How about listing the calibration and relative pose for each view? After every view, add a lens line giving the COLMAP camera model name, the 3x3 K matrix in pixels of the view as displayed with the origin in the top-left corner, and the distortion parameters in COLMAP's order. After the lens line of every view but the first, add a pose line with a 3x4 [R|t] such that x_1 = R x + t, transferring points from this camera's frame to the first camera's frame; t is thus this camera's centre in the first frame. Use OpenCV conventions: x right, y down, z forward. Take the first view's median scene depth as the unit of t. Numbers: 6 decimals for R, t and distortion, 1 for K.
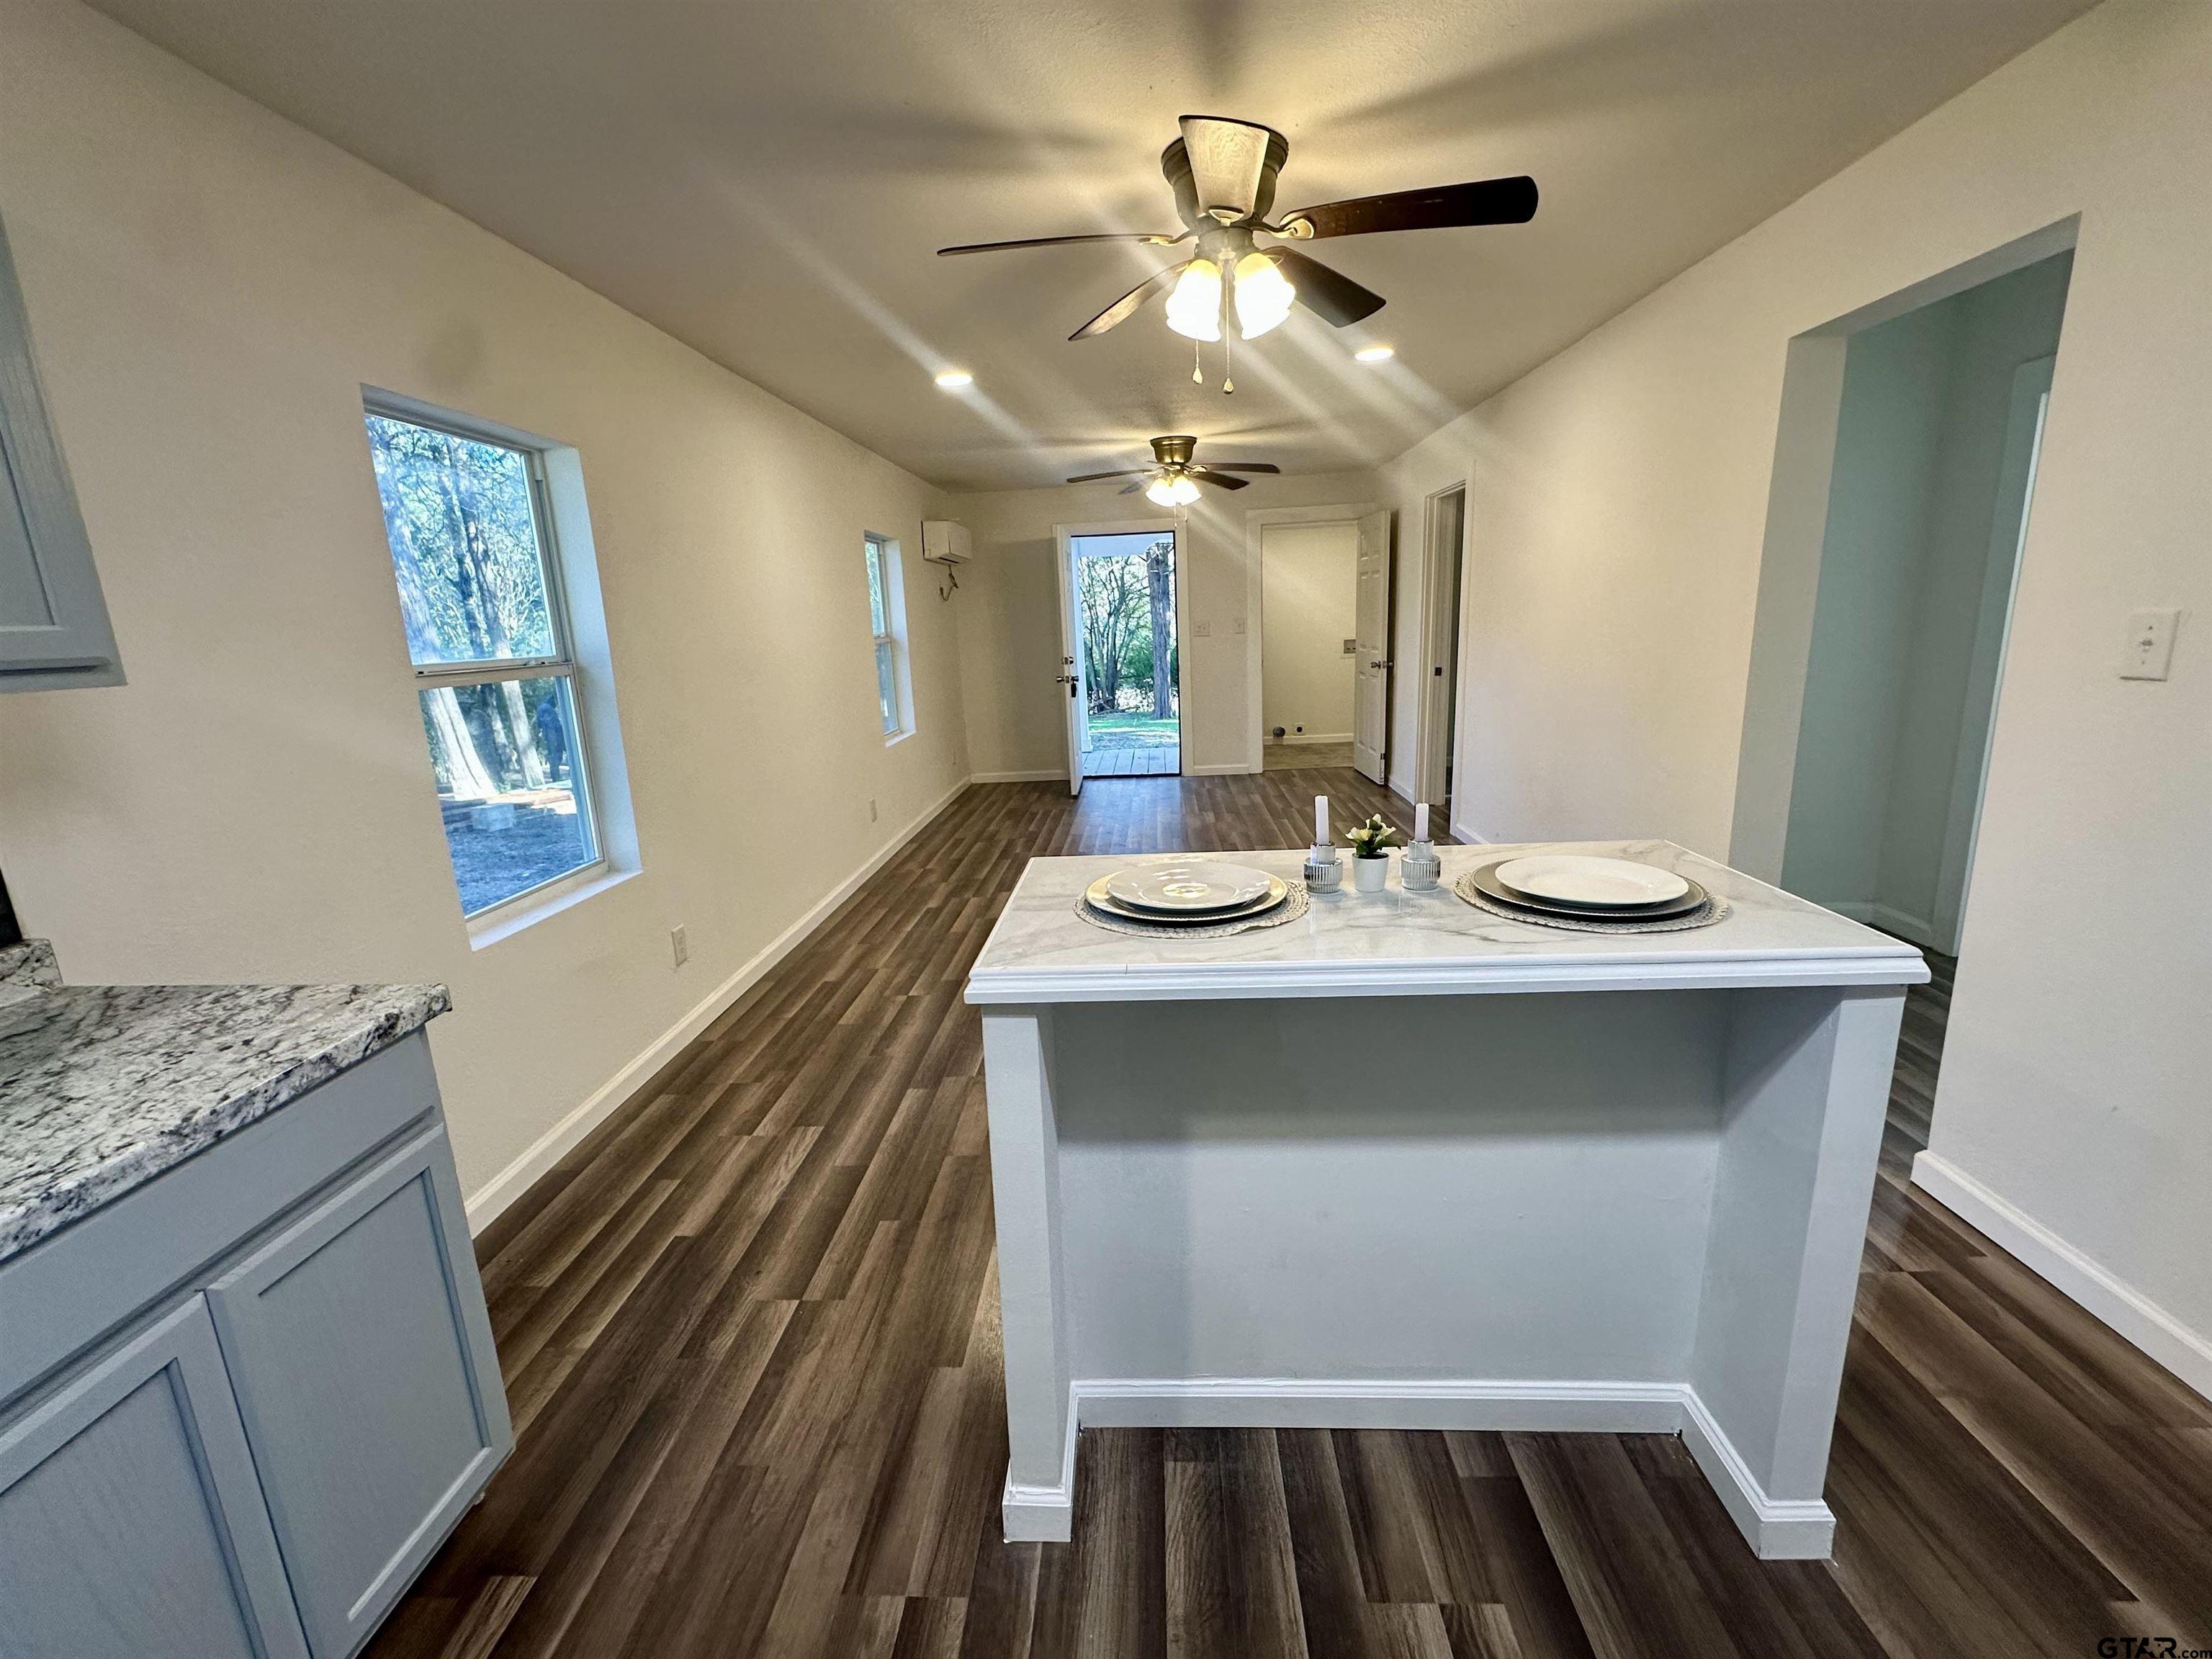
lens RADIAL K [[946.8, 0, 1103.4], [0, 946.8, 832.5], [0, 0, 1]] dist [-0.004612, 0.001144]
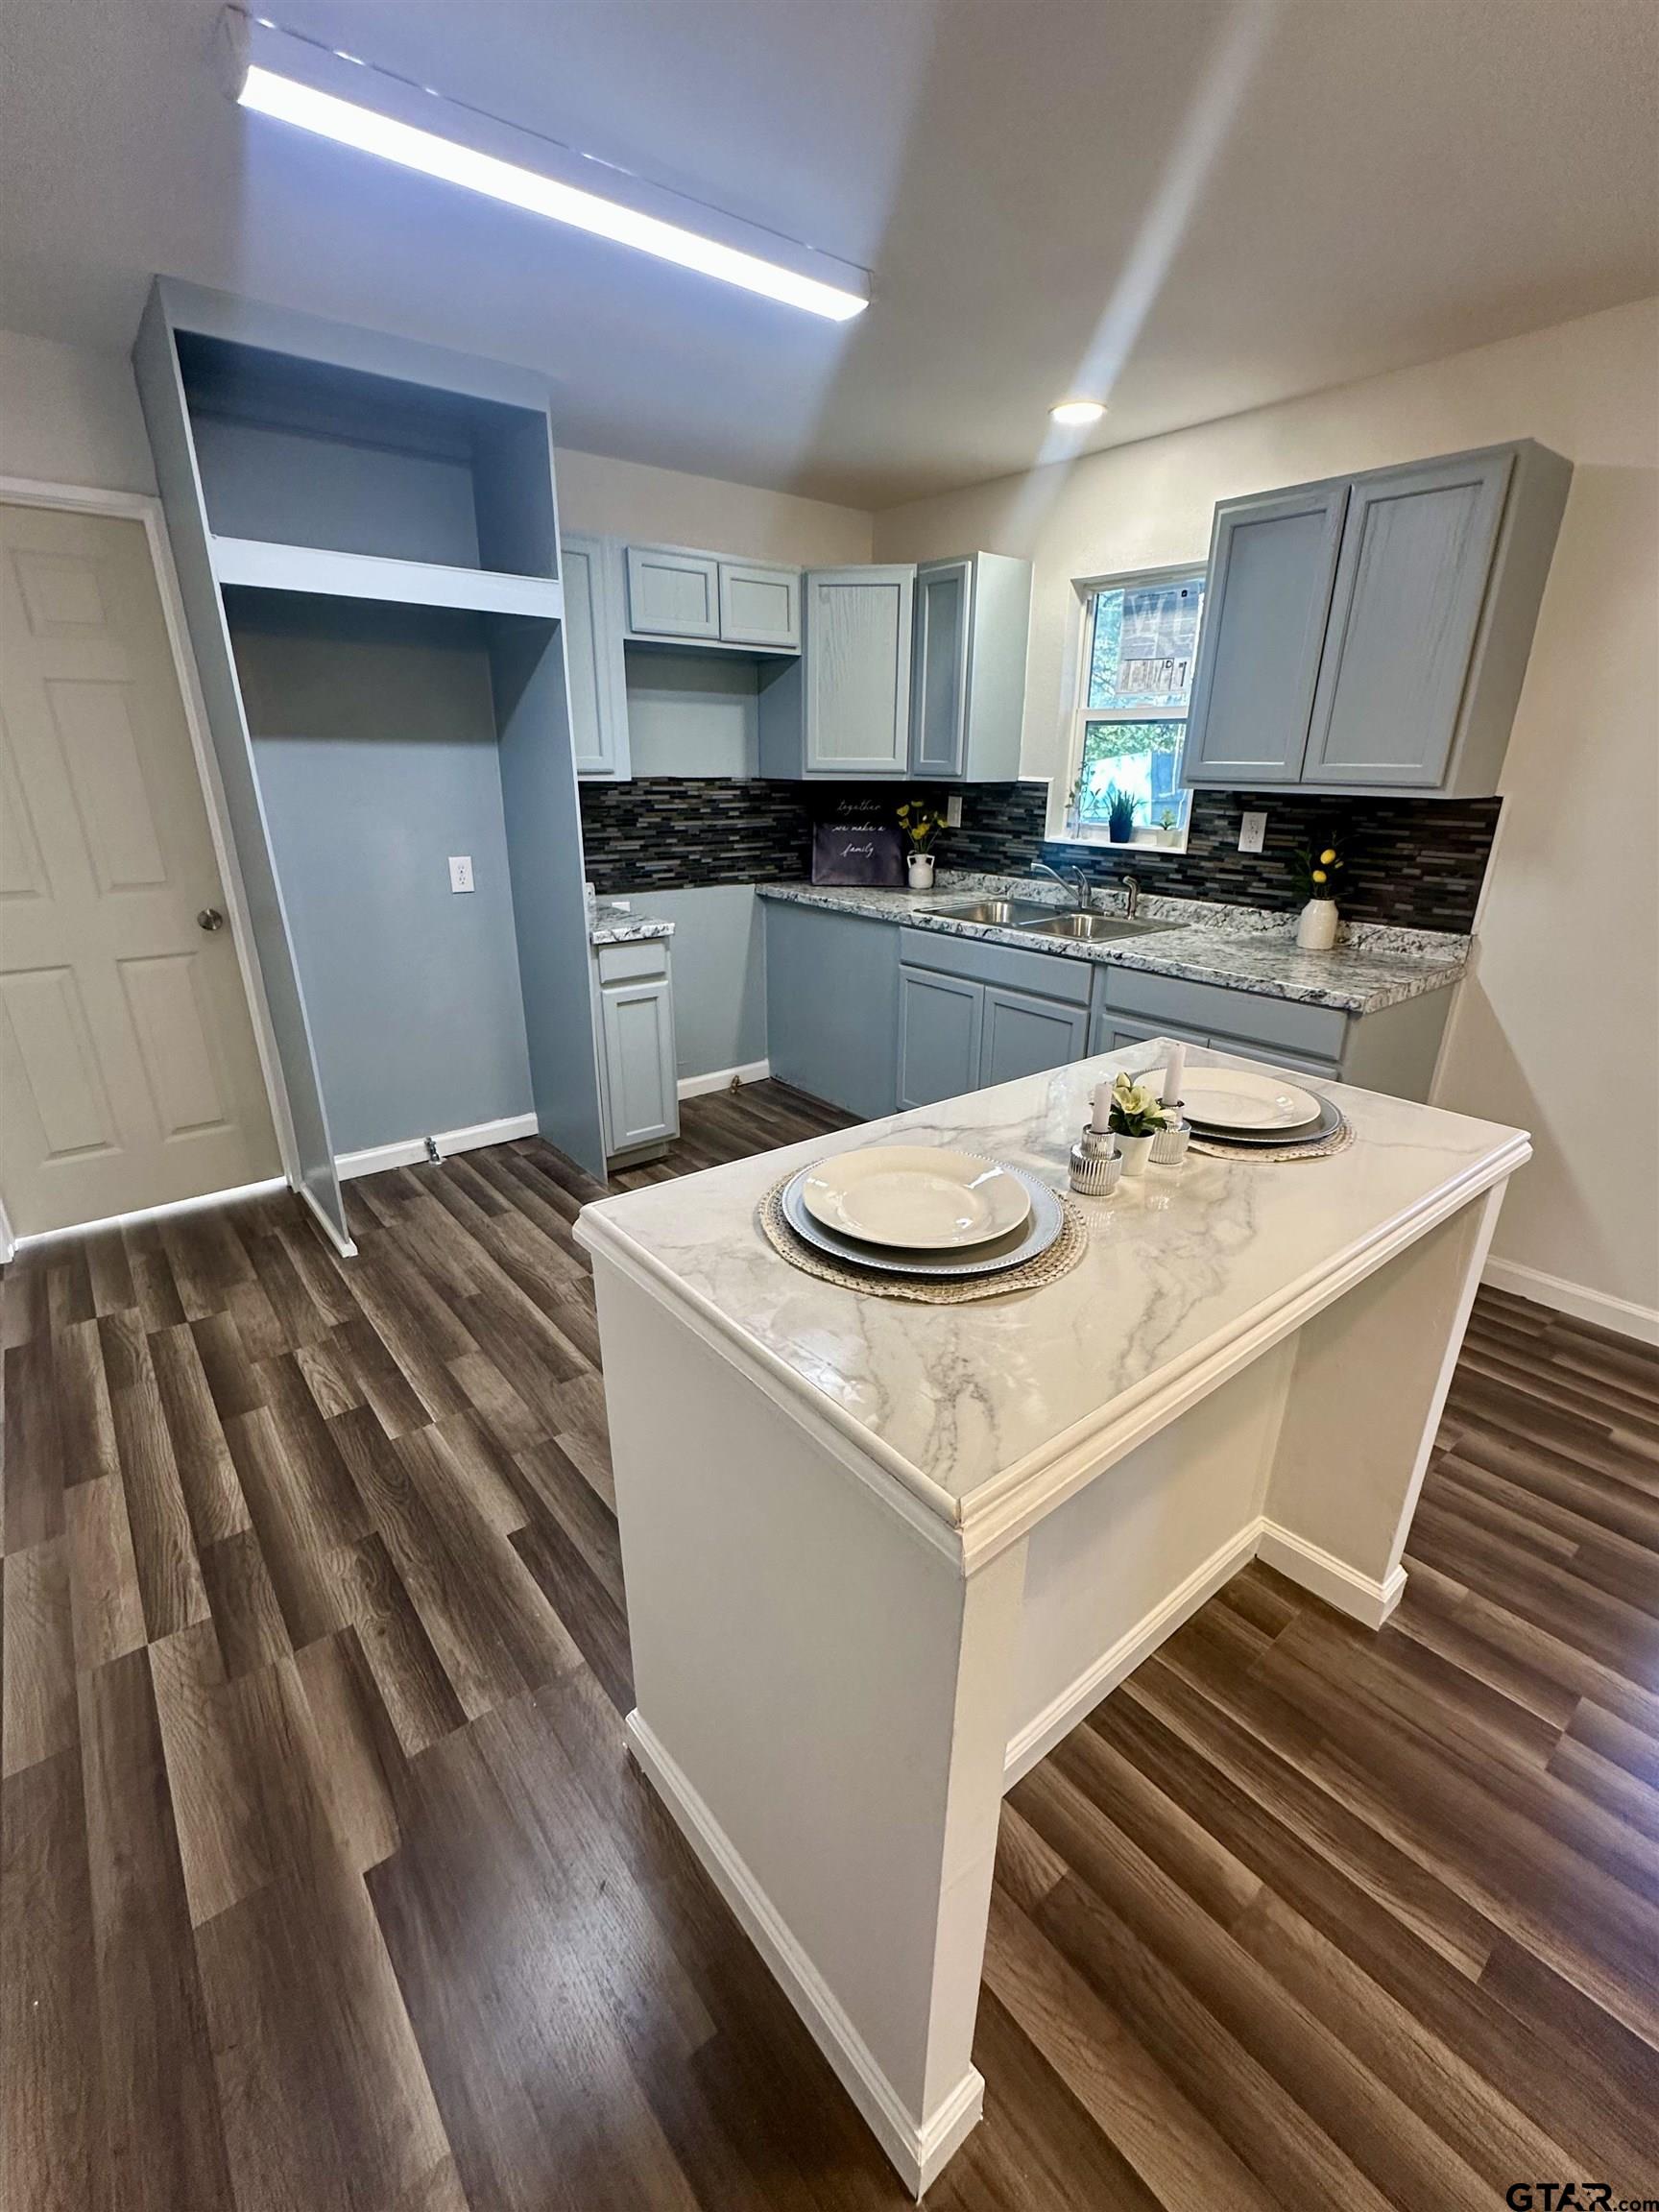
lens RADIAL K [[946.8, 0, 827.3], [0, 946.8, 1108.5], [0, 0, 1]] dist [-0.004612, 0.001144]
pose [[-0.743556, 0.267790, -0.612710, 1.118938], [-0.126300, 0.843568, 0.521959, -0.438517], [0.656638, 0.465491, -0.593418, 1.517988]]
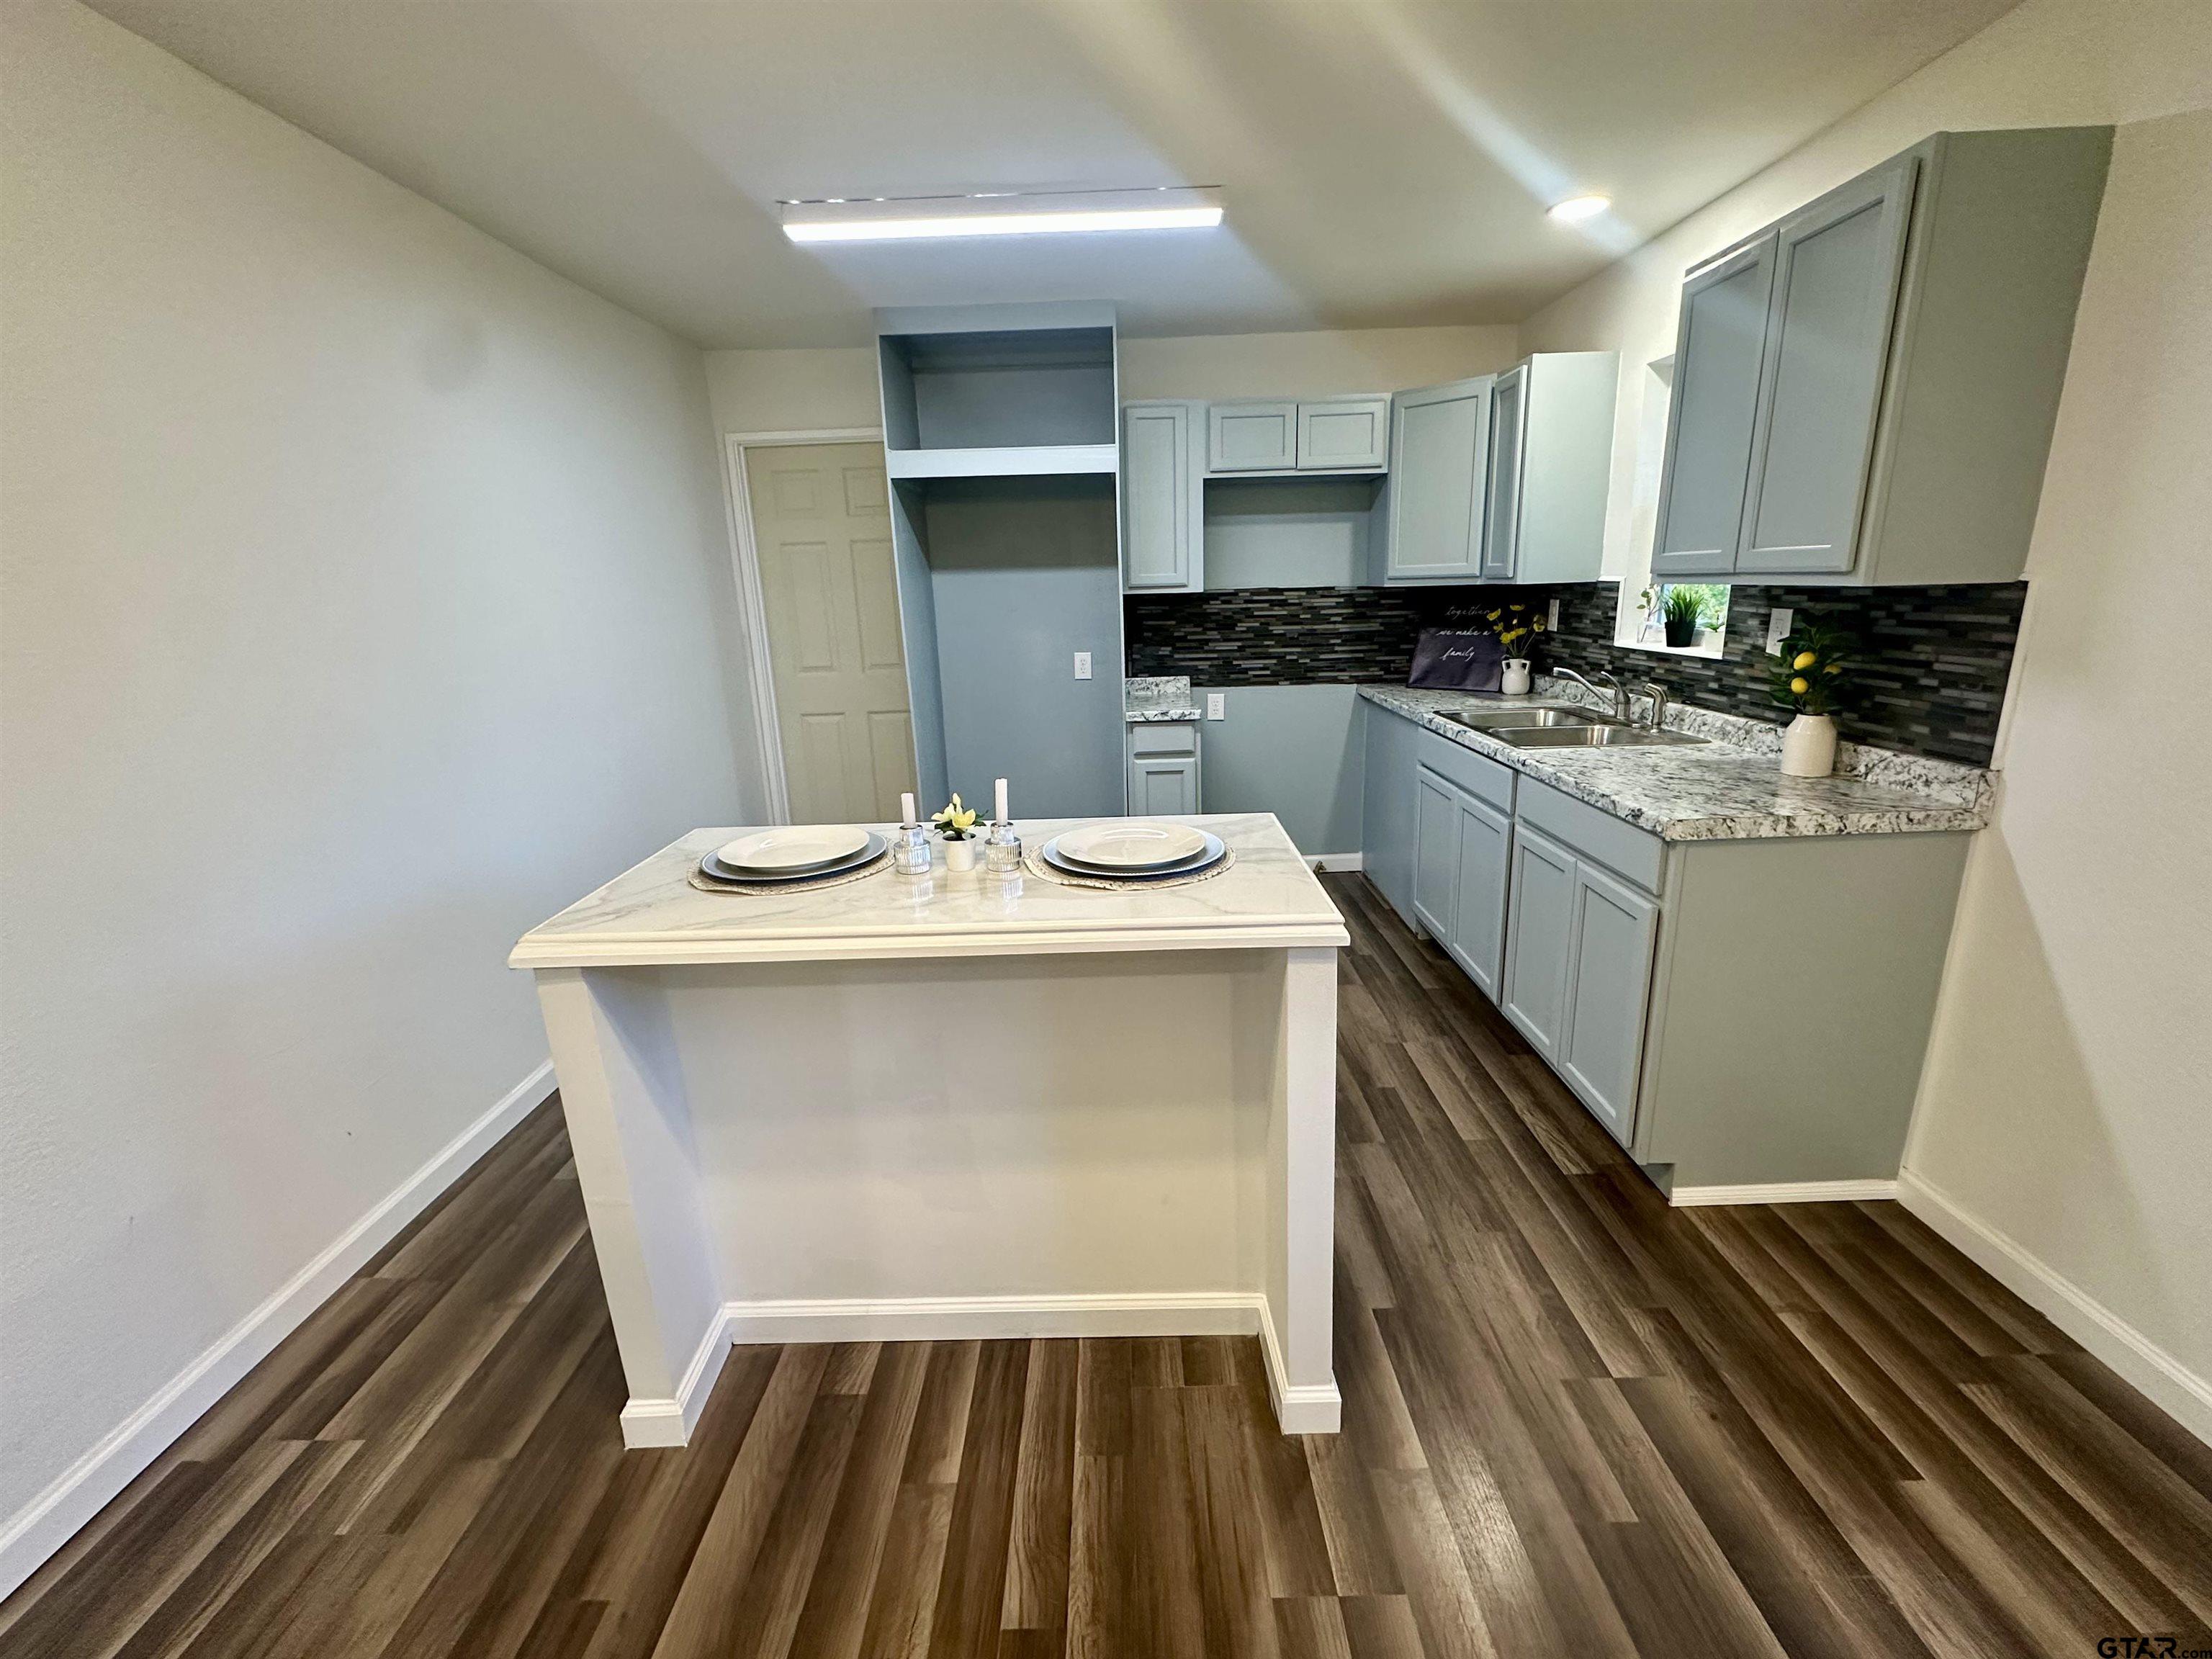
lens RADIAL K [[946.8, 0, 1104.6], [0, 946.8, 833.9], [0, 0, 1]] dist [-0.004612, 0.001144]
pose [[-0.996164, 0.084280, -0.023559, 0.169408], [0.063472, 0.881182, 0.468497, -0.548044], [0.060245, 0.465204, -0.883151, 2.282749]]
